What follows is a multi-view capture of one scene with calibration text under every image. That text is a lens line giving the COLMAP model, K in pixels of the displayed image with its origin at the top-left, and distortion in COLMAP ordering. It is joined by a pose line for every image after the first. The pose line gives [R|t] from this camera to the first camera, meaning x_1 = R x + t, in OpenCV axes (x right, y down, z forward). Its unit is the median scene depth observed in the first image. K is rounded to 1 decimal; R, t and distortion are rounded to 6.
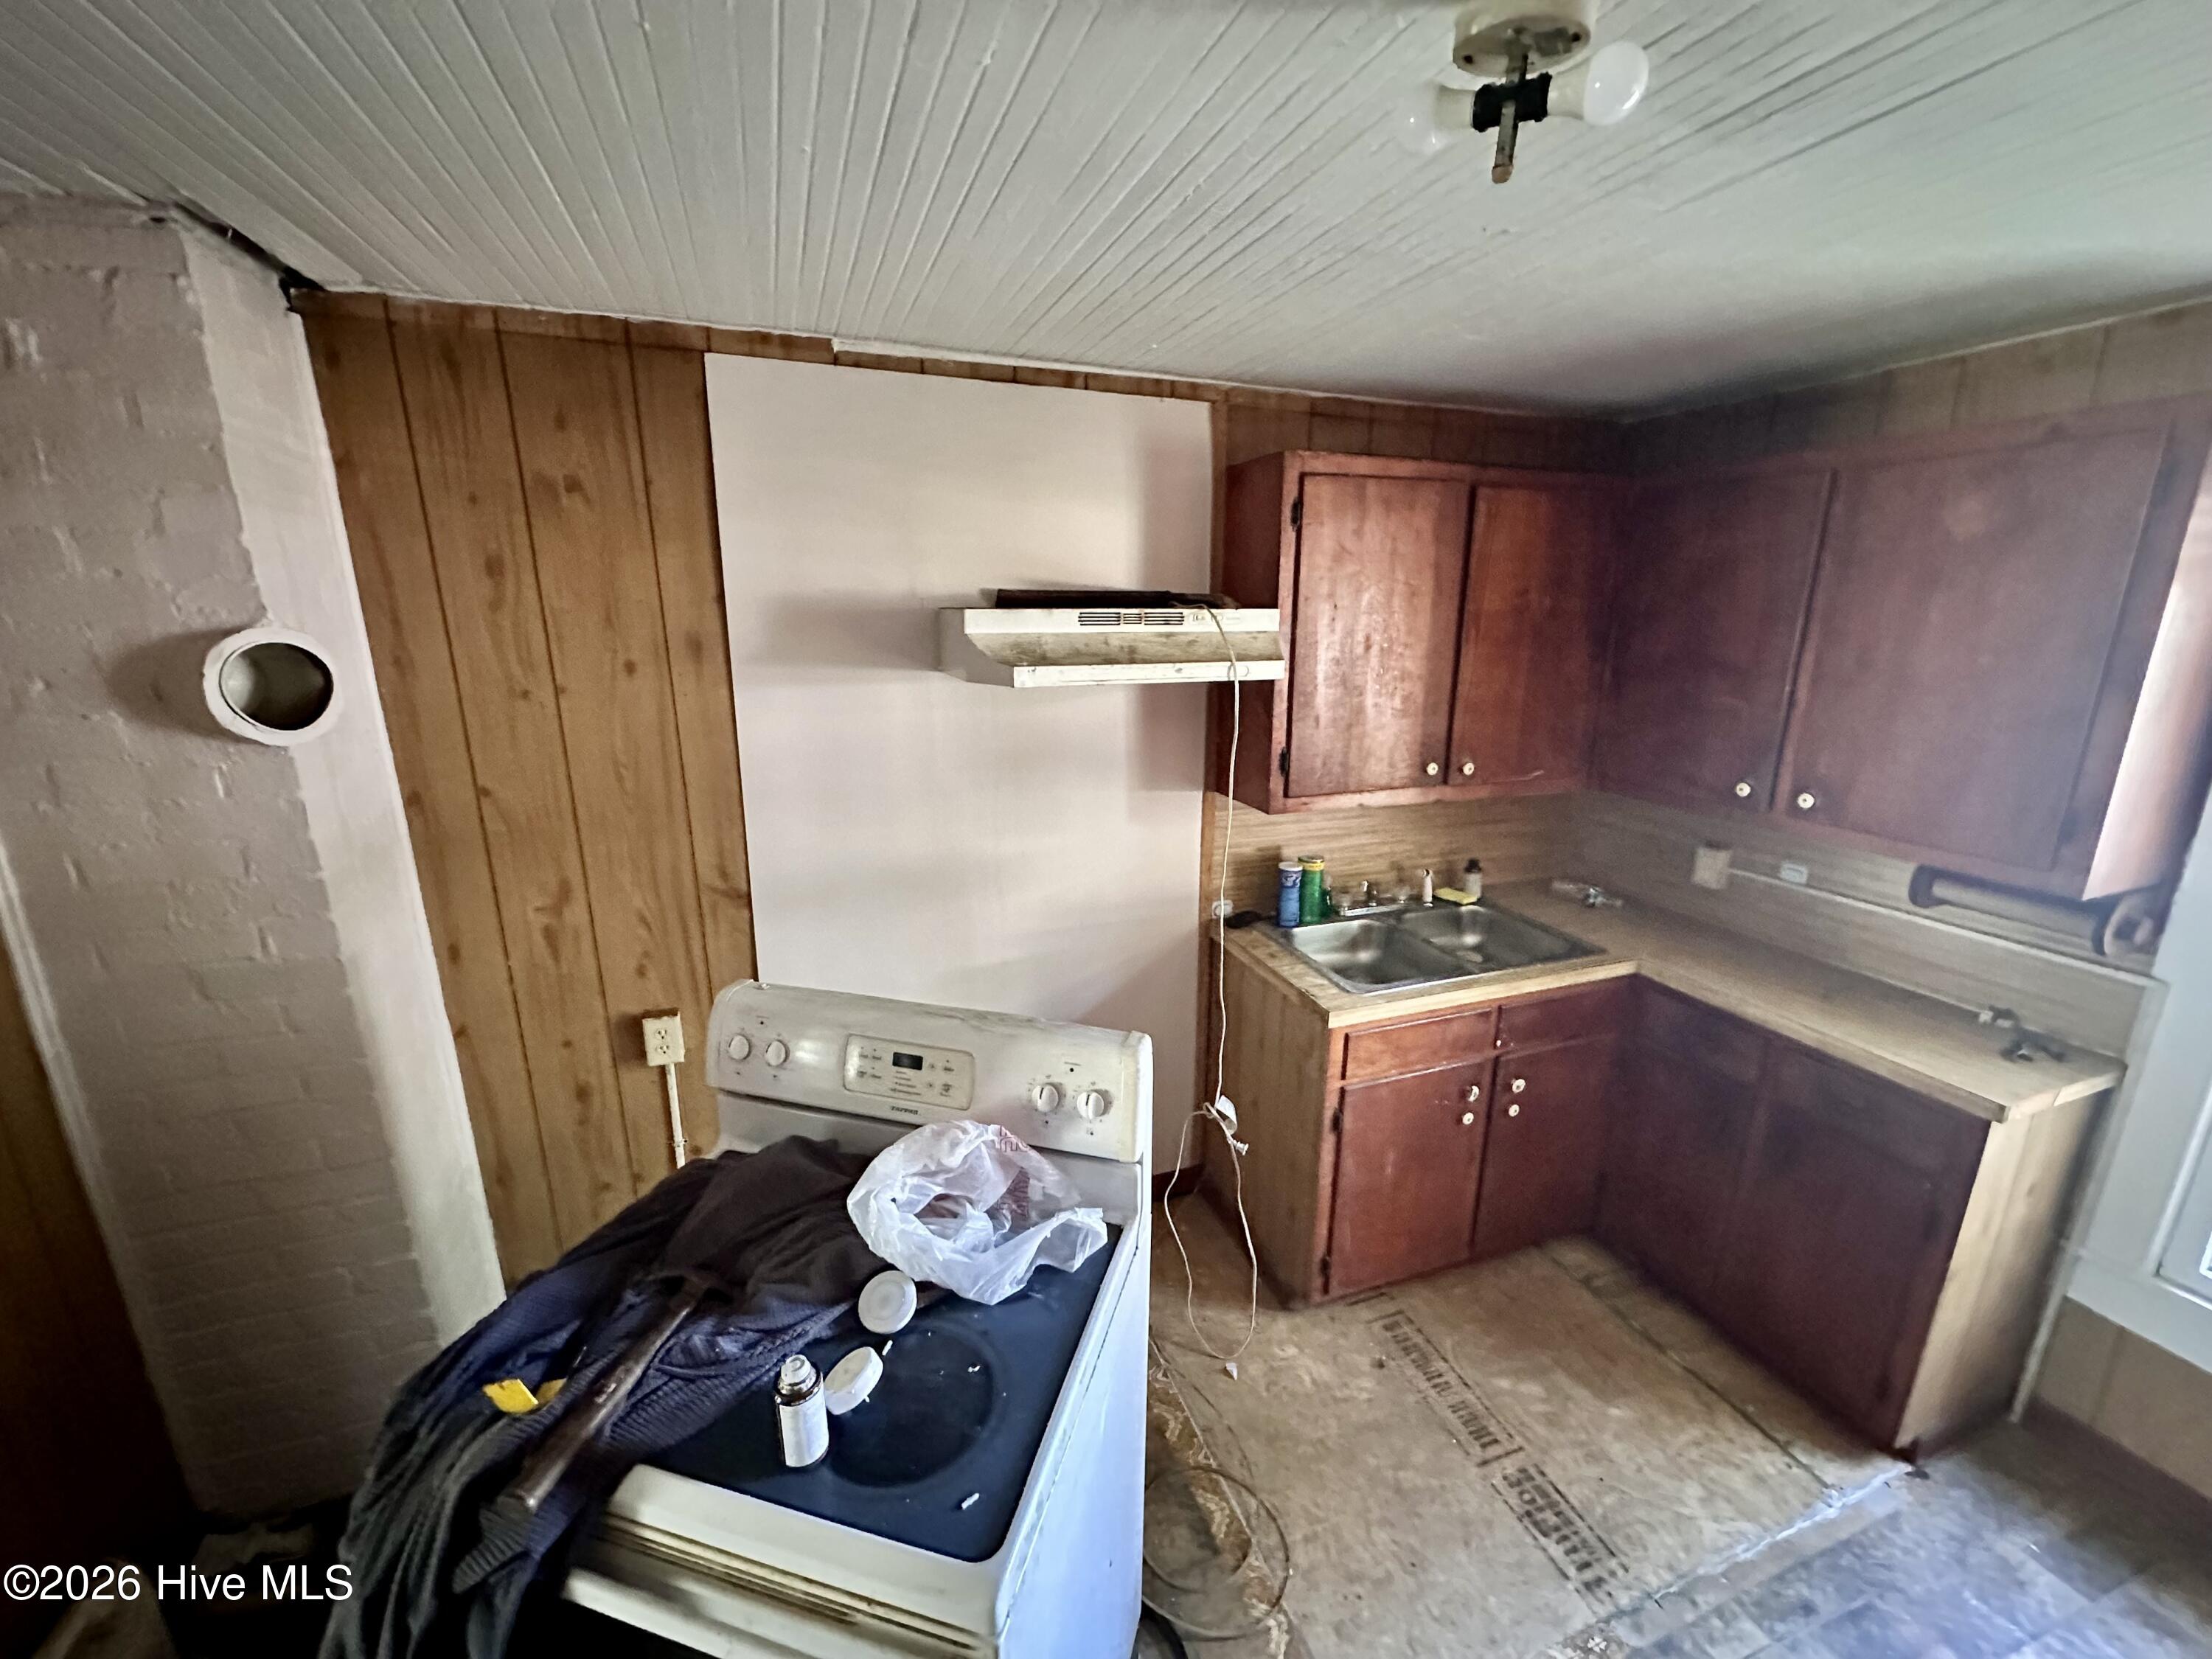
lens RADIAL K [[878.2, 0, 1100.4], [0, 878.2, 827.6], [0, 0, 1]] dist [-0.003317, 0.000784]
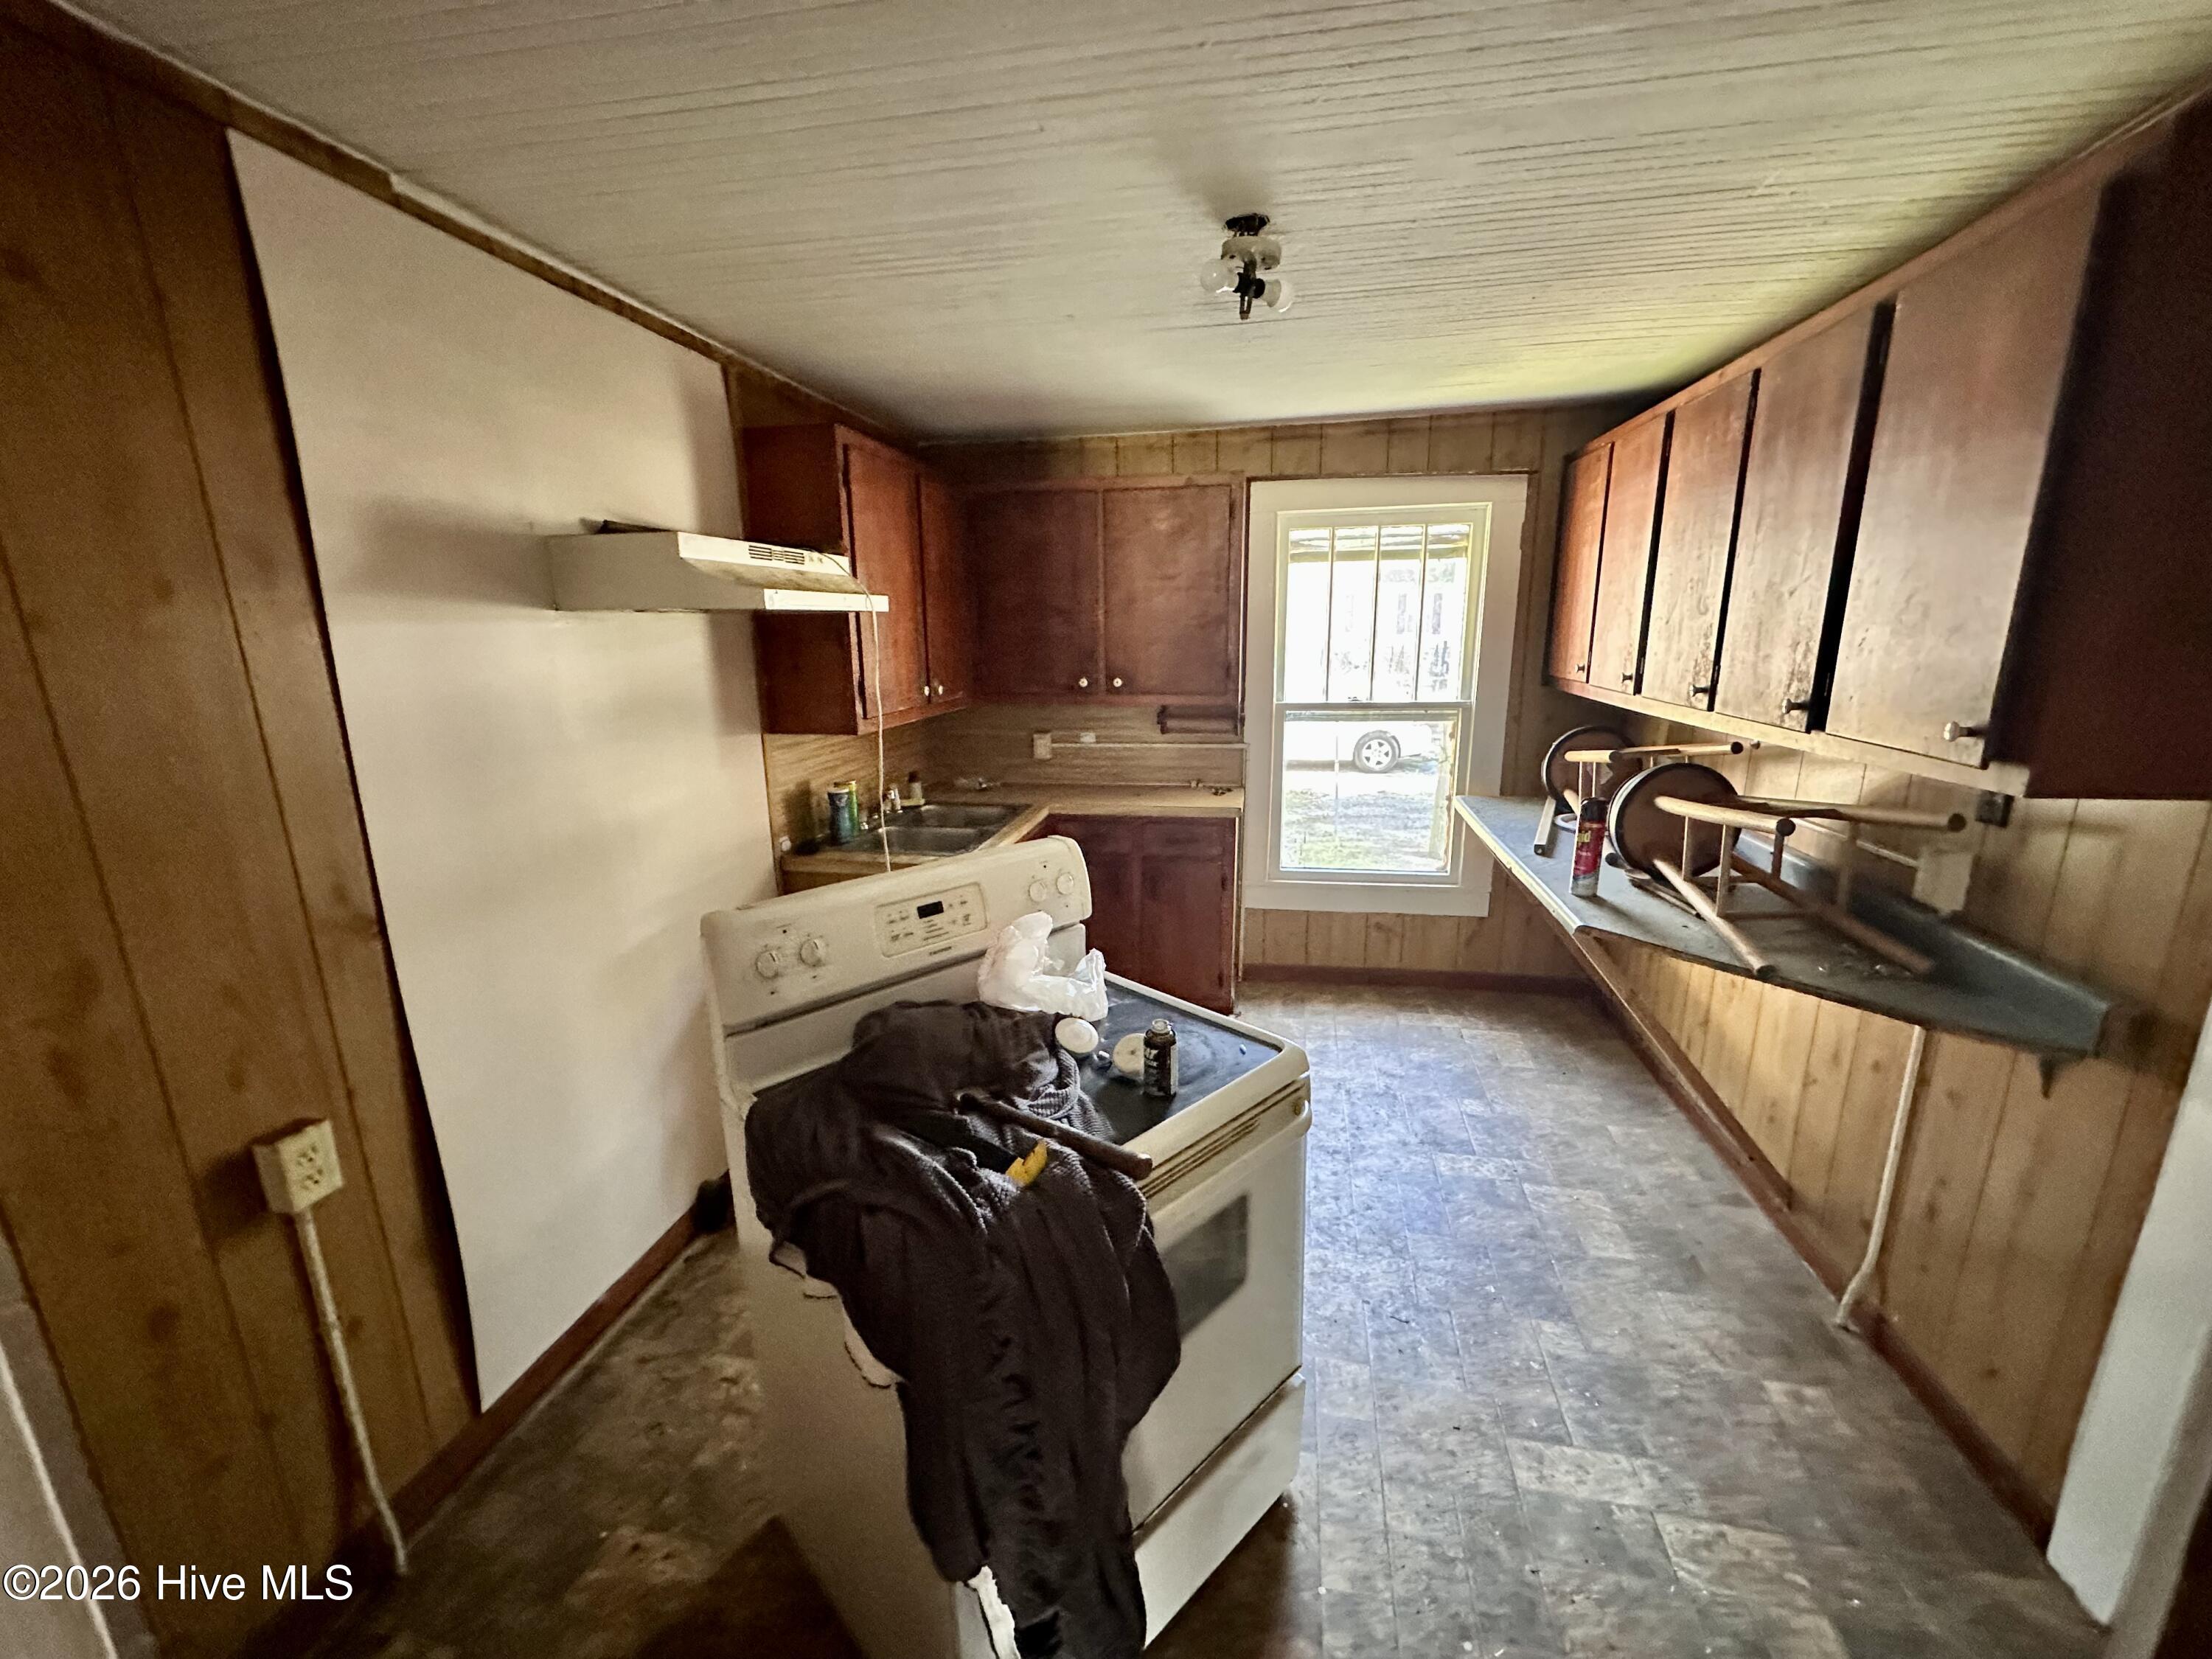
lens RADIAL K [[878.2, 0, 1099.3], [0, 878.2, 830.5], [0, 0, 1]] dist [-0.003317, 0.000784]
pose [[0.513639, -0.206053, 0.832897, -0.683303], [0.223453, 0.969362, 0.102012, 0.064493], [-0.828398, 0.133716, 0.543945, 0.119101]]
